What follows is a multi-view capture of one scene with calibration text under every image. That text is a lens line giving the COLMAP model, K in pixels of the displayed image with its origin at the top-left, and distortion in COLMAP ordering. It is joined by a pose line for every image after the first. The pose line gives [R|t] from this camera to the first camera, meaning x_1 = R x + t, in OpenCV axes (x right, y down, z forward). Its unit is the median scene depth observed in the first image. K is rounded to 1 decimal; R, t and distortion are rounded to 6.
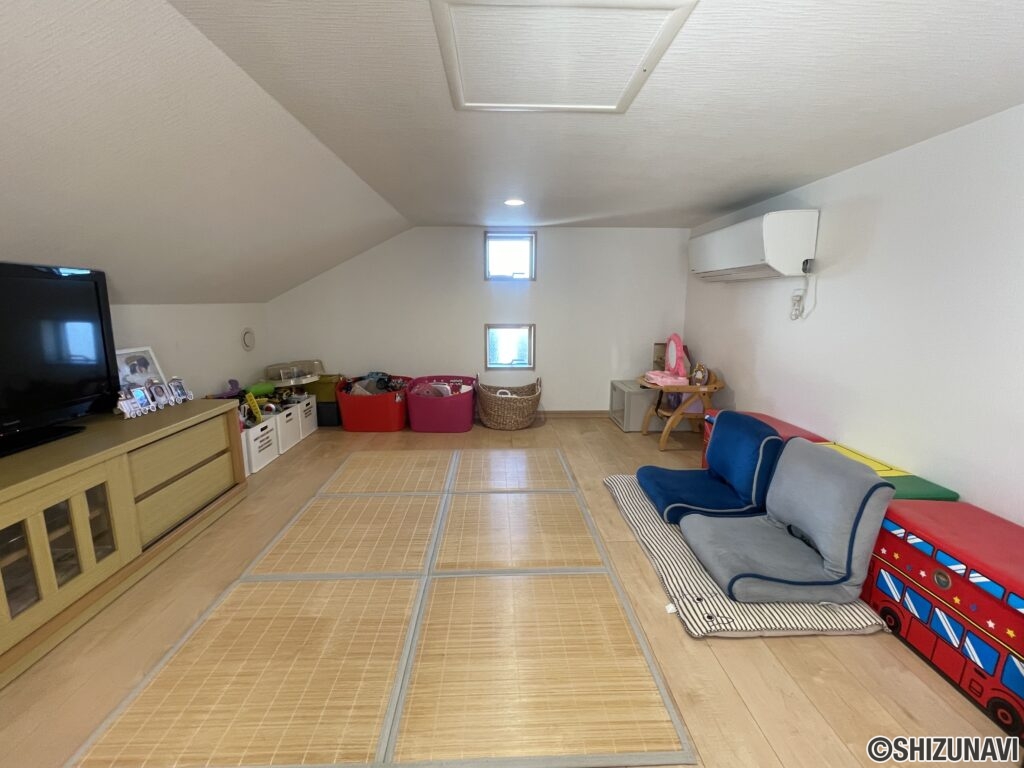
lens RADIAL K [[439.0, 0, 511.6], [0, 439.0, 379.3], [0, 0, 1]] dist [-0.000495, -0.000910]
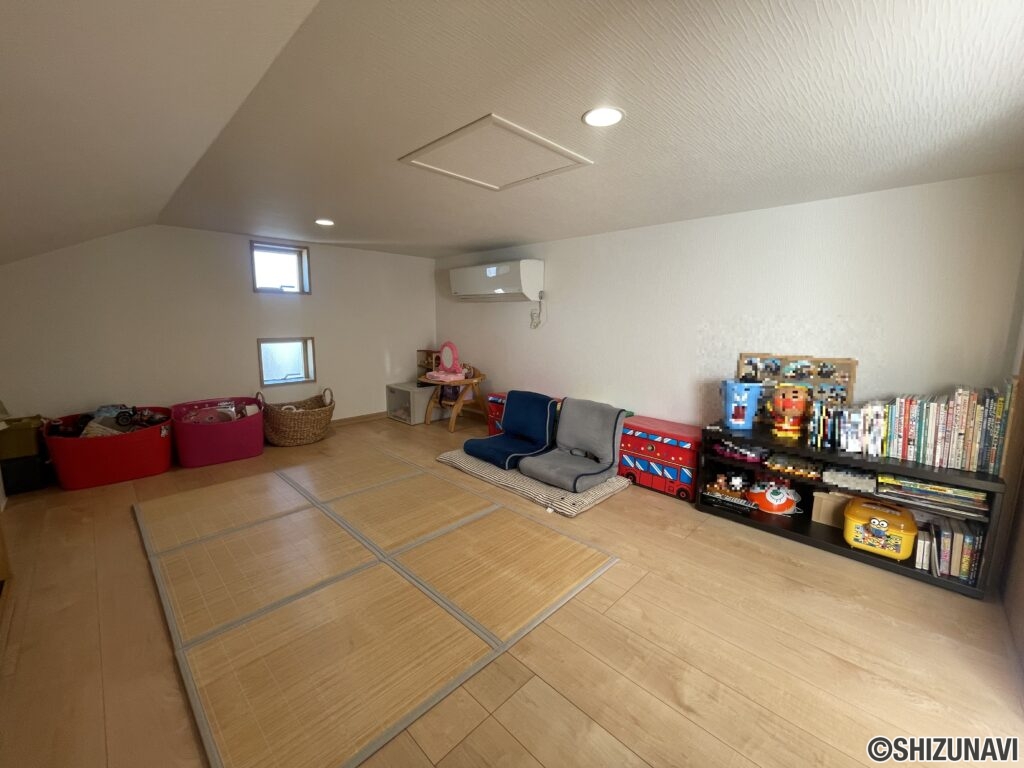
lens RADIAL K [[414.3, 0, 511.9], [0, 414.3, 379.8], [0, 0, 1]] dist [0.000619, -0.000503]
pose [[0.724206, -0.097903, 0.682598, -0.345381], [0.112495, 0.993383, 0.023125, 0.002059], [-0.680346, 0.060041, 0.730428, -0.012625]]
